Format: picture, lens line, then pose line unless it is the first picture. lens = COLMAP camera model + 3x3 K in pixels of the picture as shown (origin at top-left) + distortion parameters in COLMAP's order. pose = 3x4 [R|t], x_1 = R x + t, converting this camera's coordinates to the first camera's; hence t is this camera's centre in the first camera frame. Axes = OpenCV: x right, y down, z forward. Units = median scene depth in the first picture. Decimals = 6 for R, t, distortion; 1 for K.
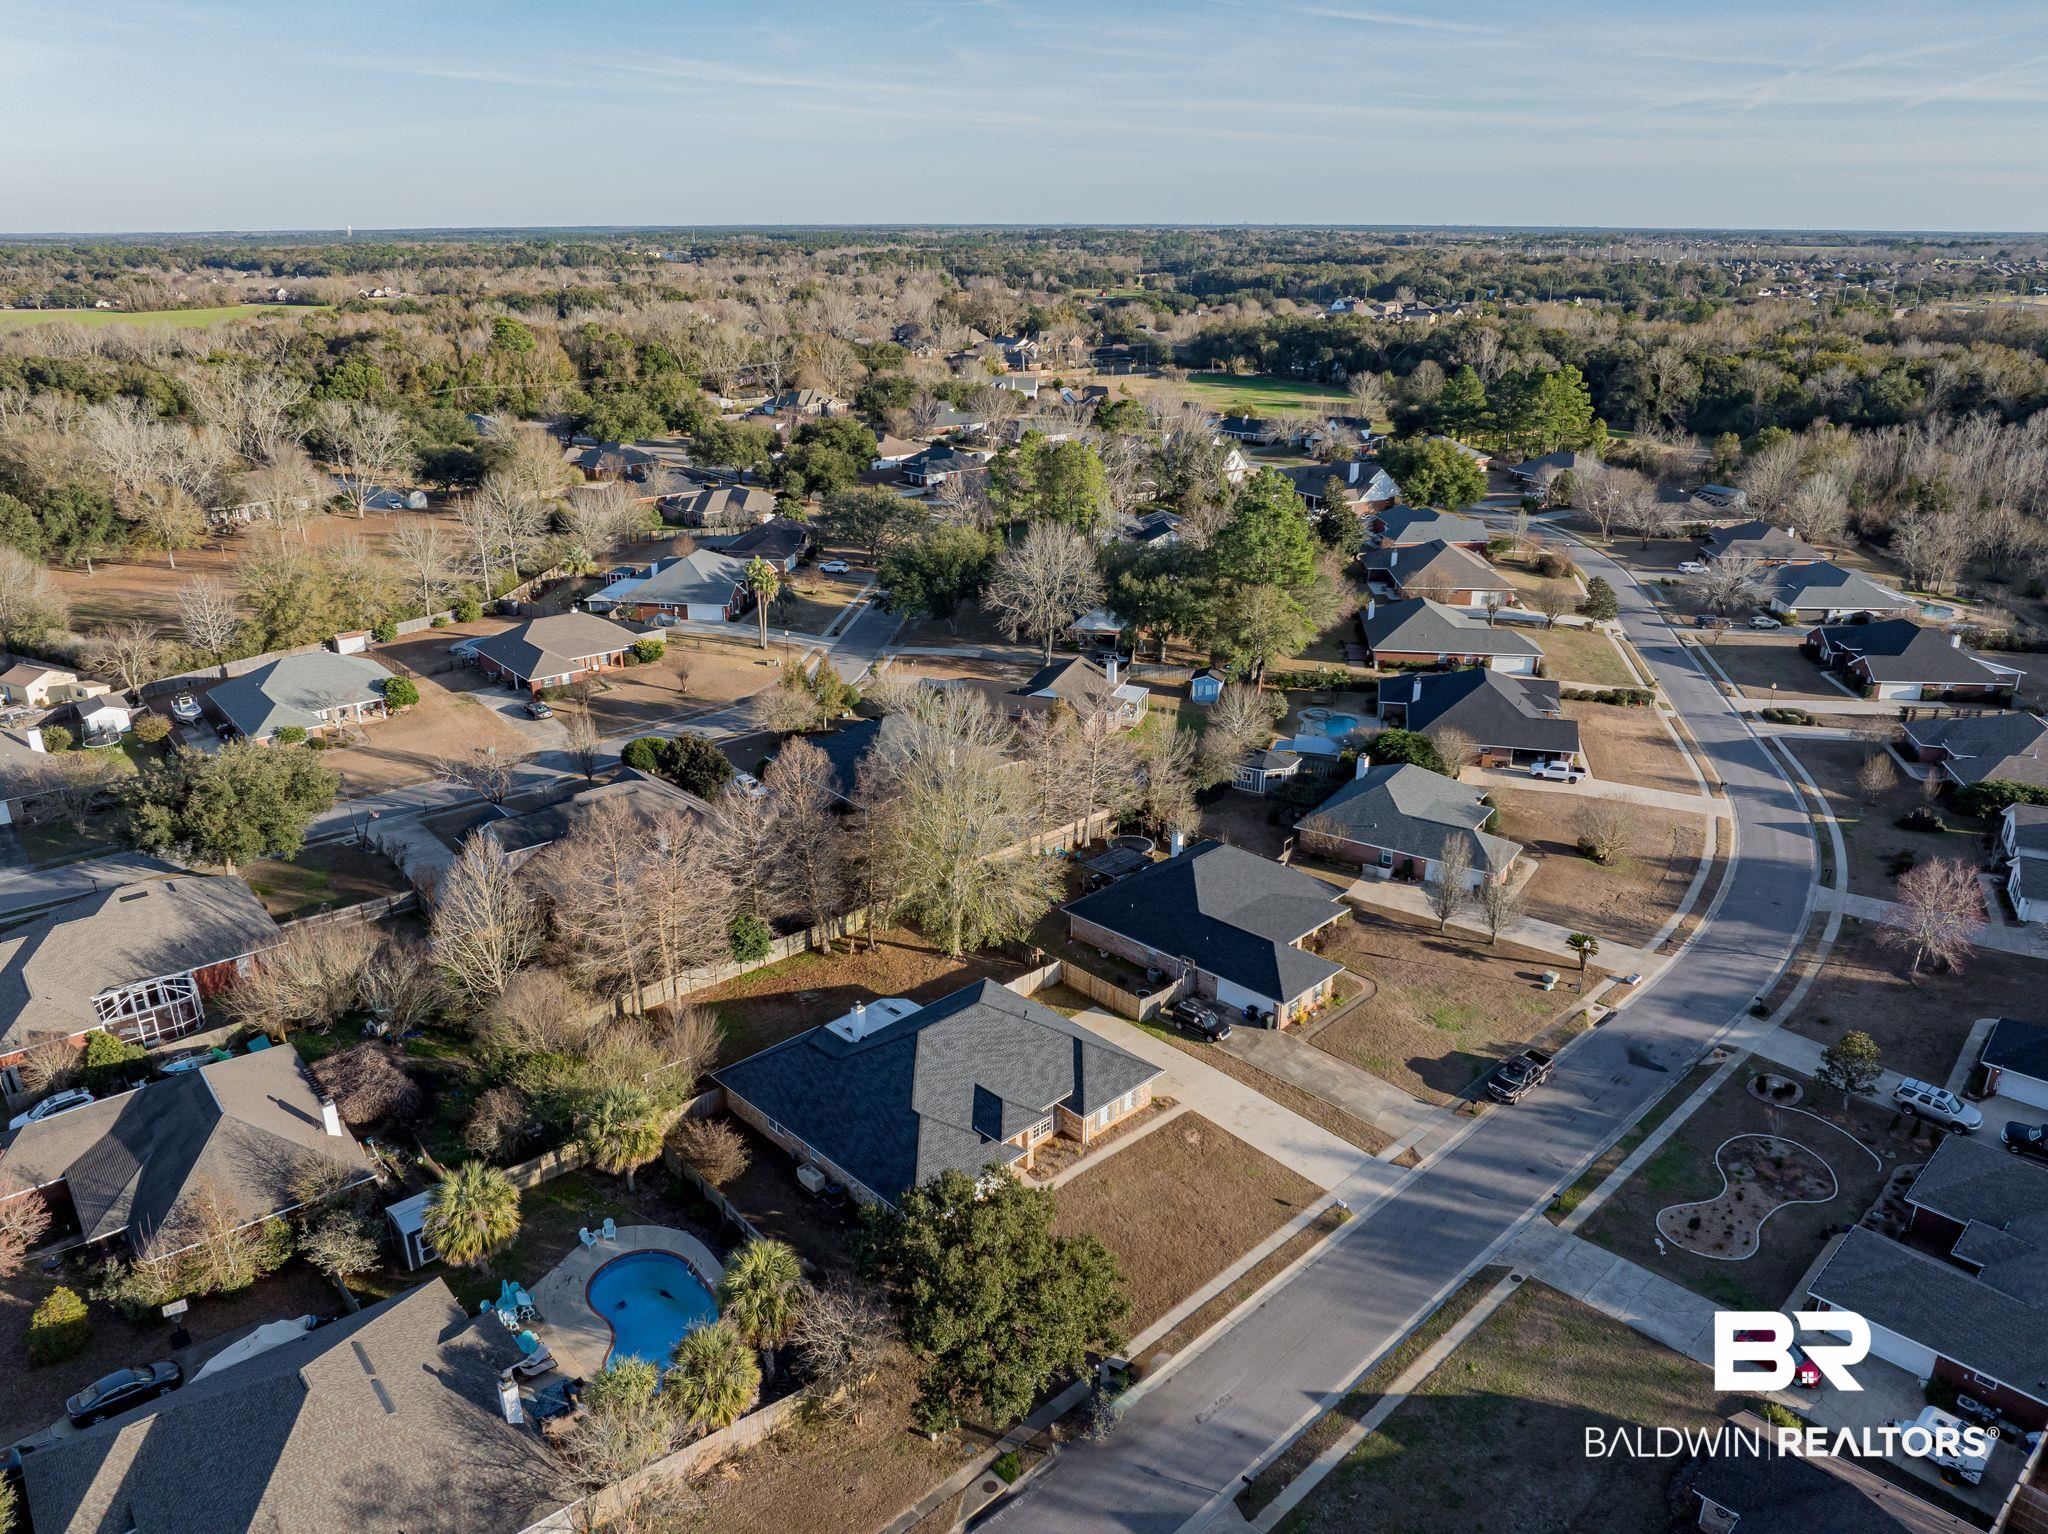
lens RADIAL K [[1439.5, 0, 1026.6], [0, 1439.5, 749.9], [0, 0, 1]] dist [-0.042097, 0.009830]
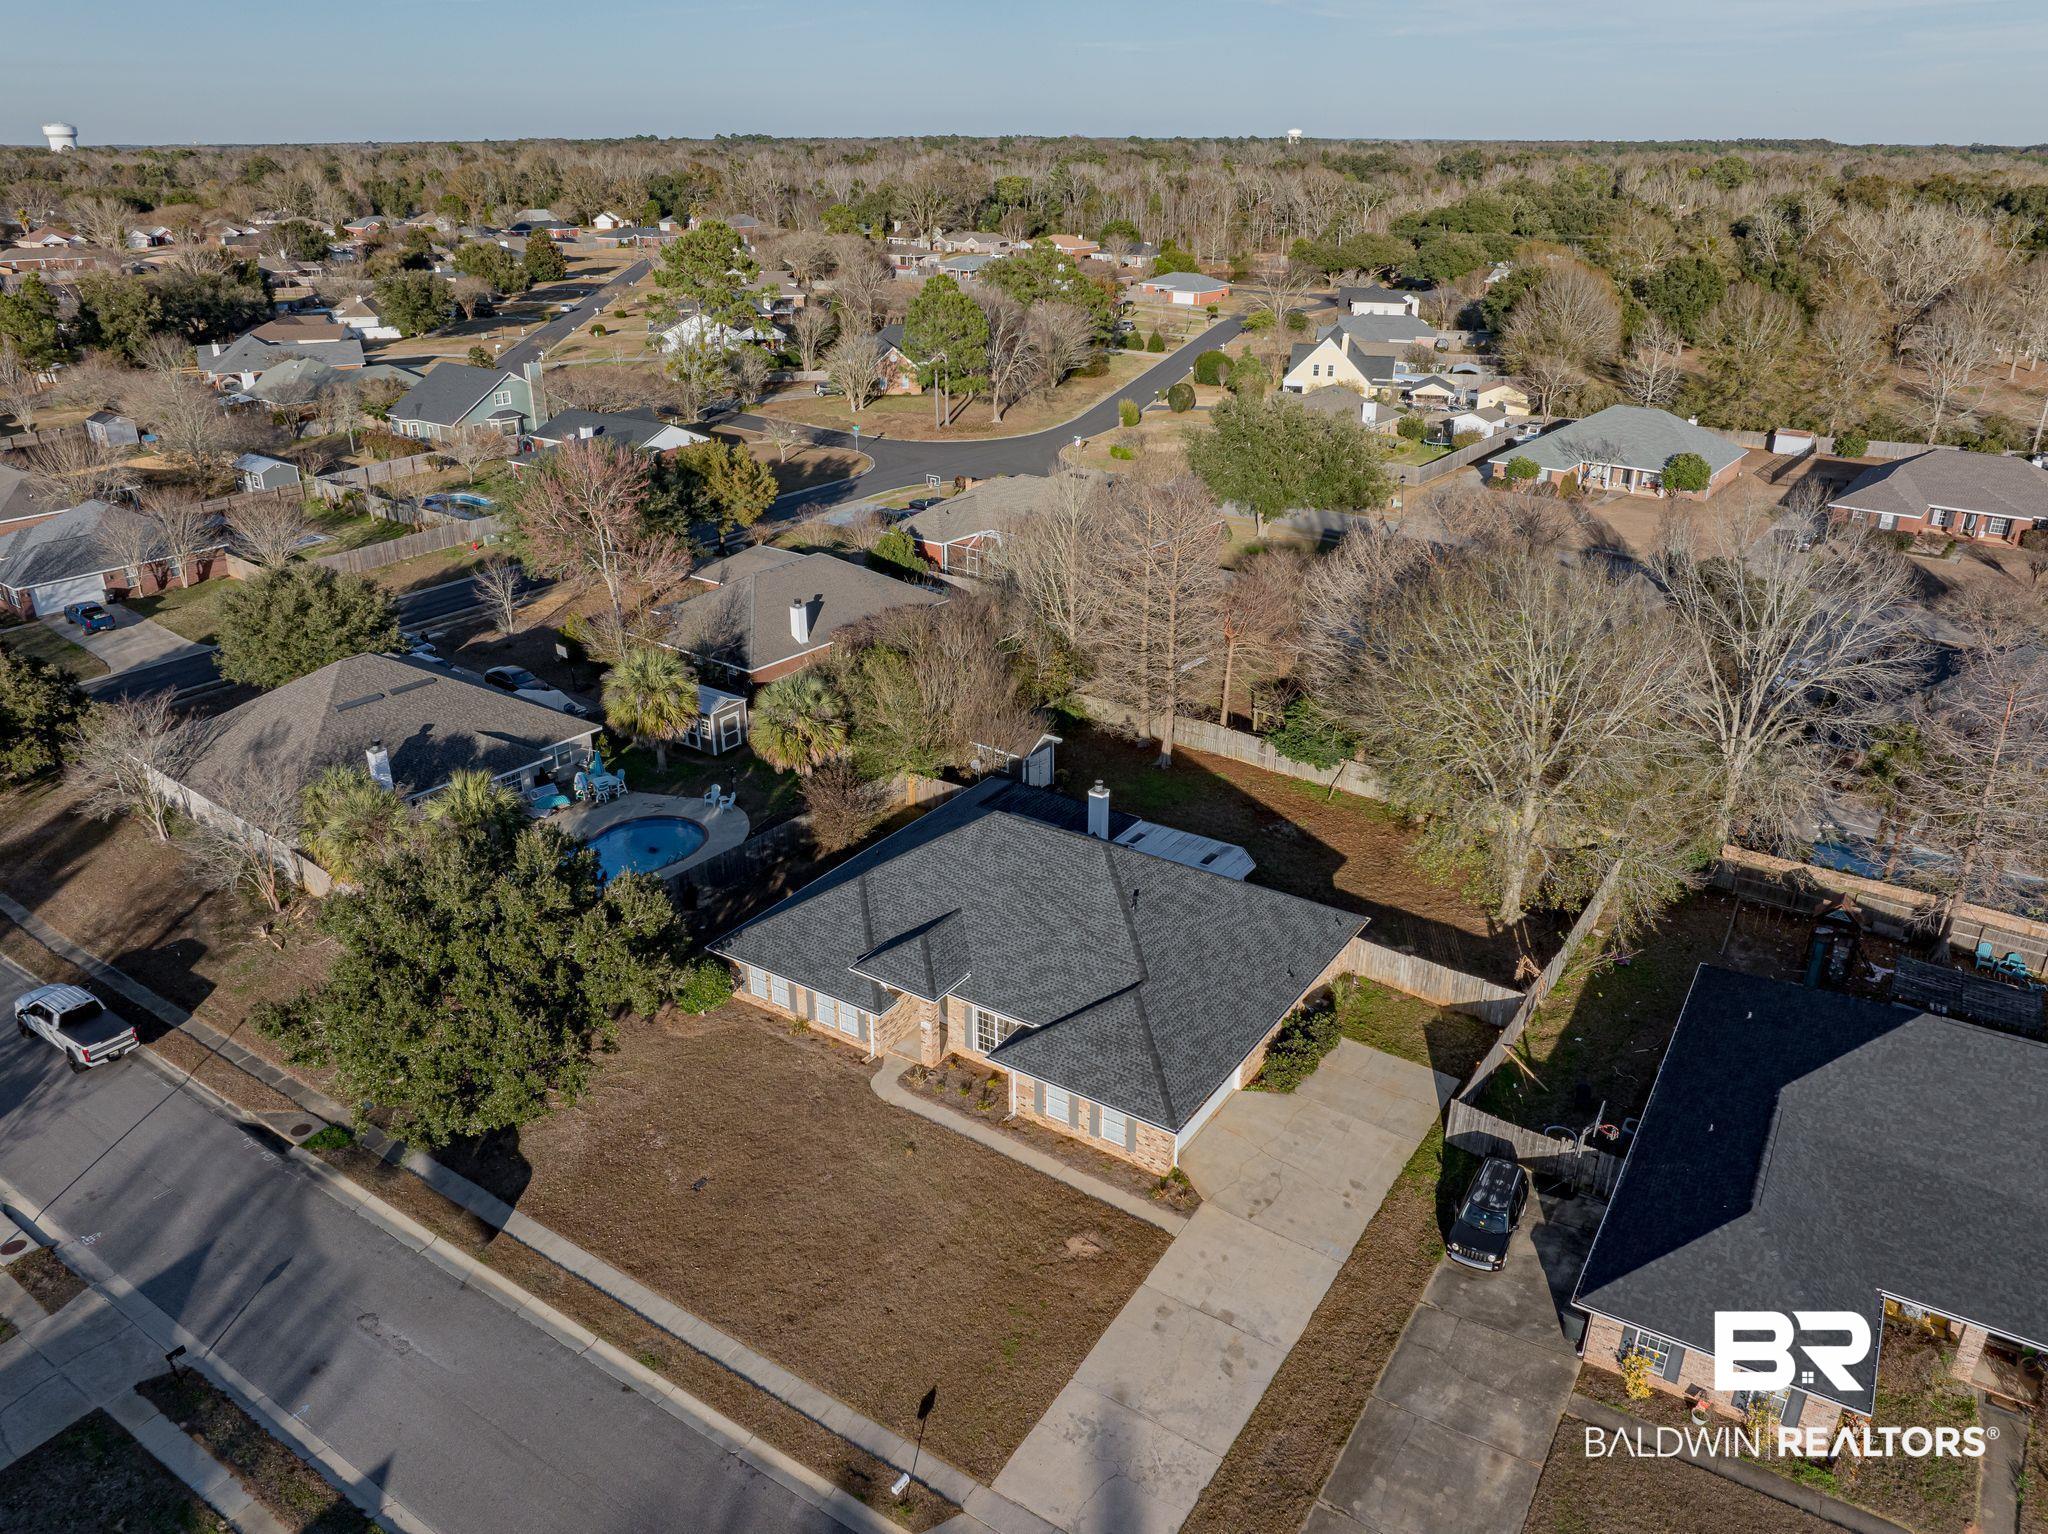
lens RADIAL K [[1439.5, 0, 1022.4], [0, 1439.5, 770.7], [0, 0, 1]] dist [-0.042097, 0.009830]
pose [[0.208857, 0.396444, -0.893986, 0.531618], [-0.337503, 0.887202, 0.314586, -0.033126], [0.917862, 0.236020, 0.319100, 0.830370]]
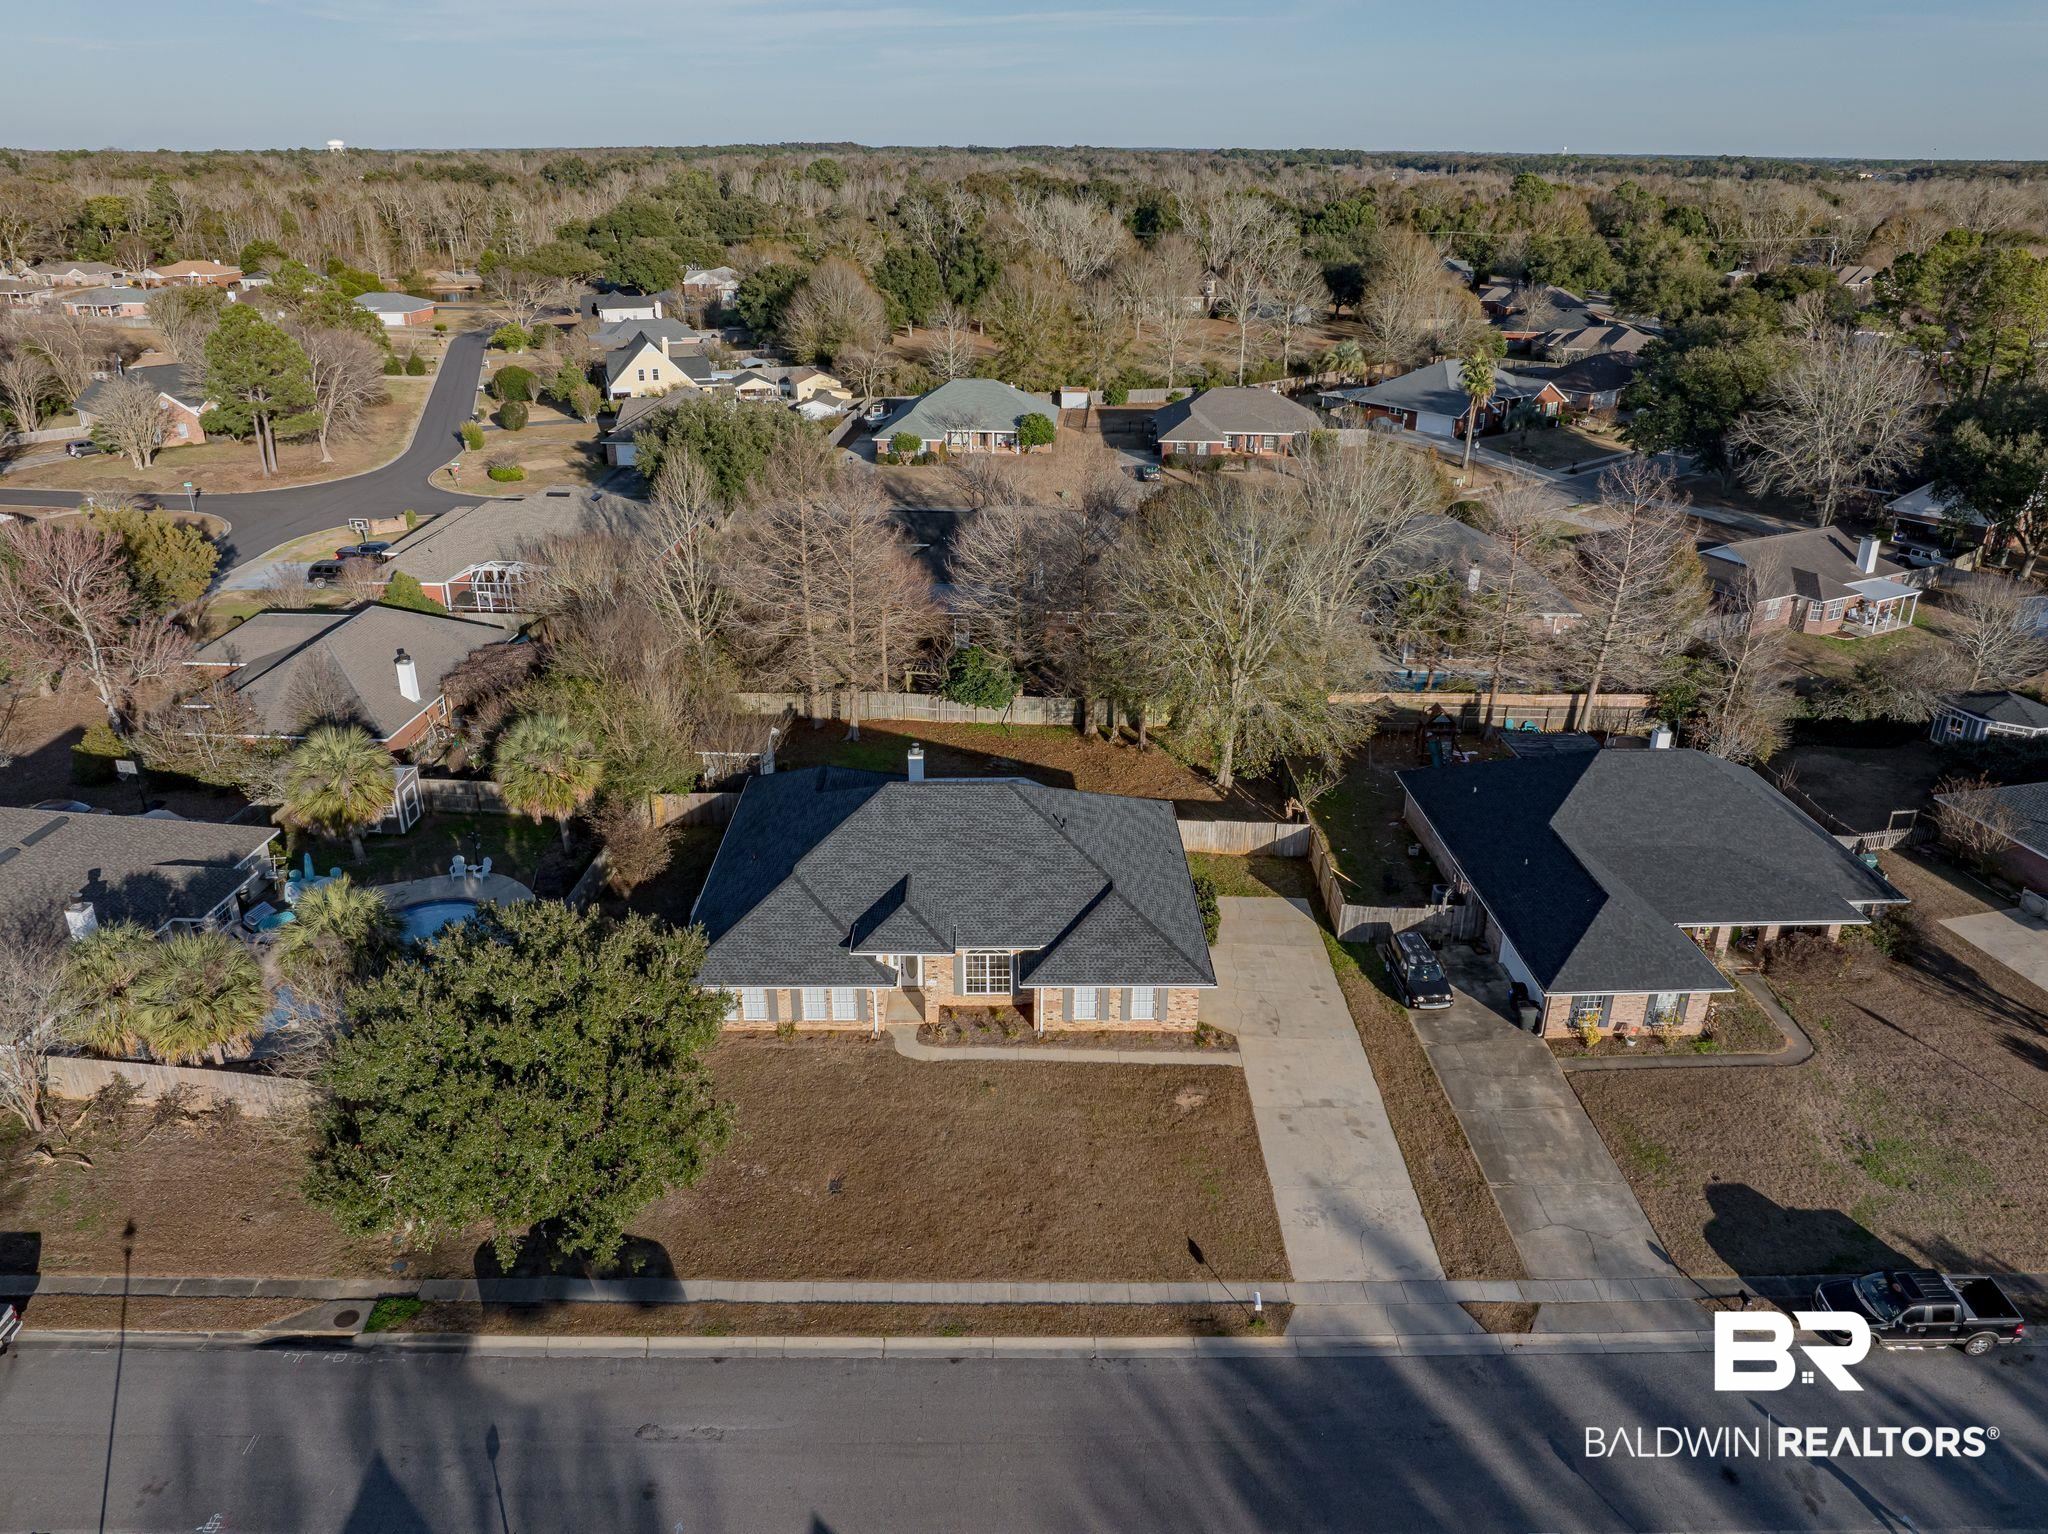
lens RADIAL K [[1439.5, 0, 1026.9], [0, 1439.5, 766.8], [0, 0, 1]] dist [-0.042097, 0.009830]
pose [[0.723968, 0.277602, -0.631512, 0.428808], [-0.242758, 0.959423, 0.143446, 0.075833], [0.645708, 0.049454, 0.761981, 0.534385]]
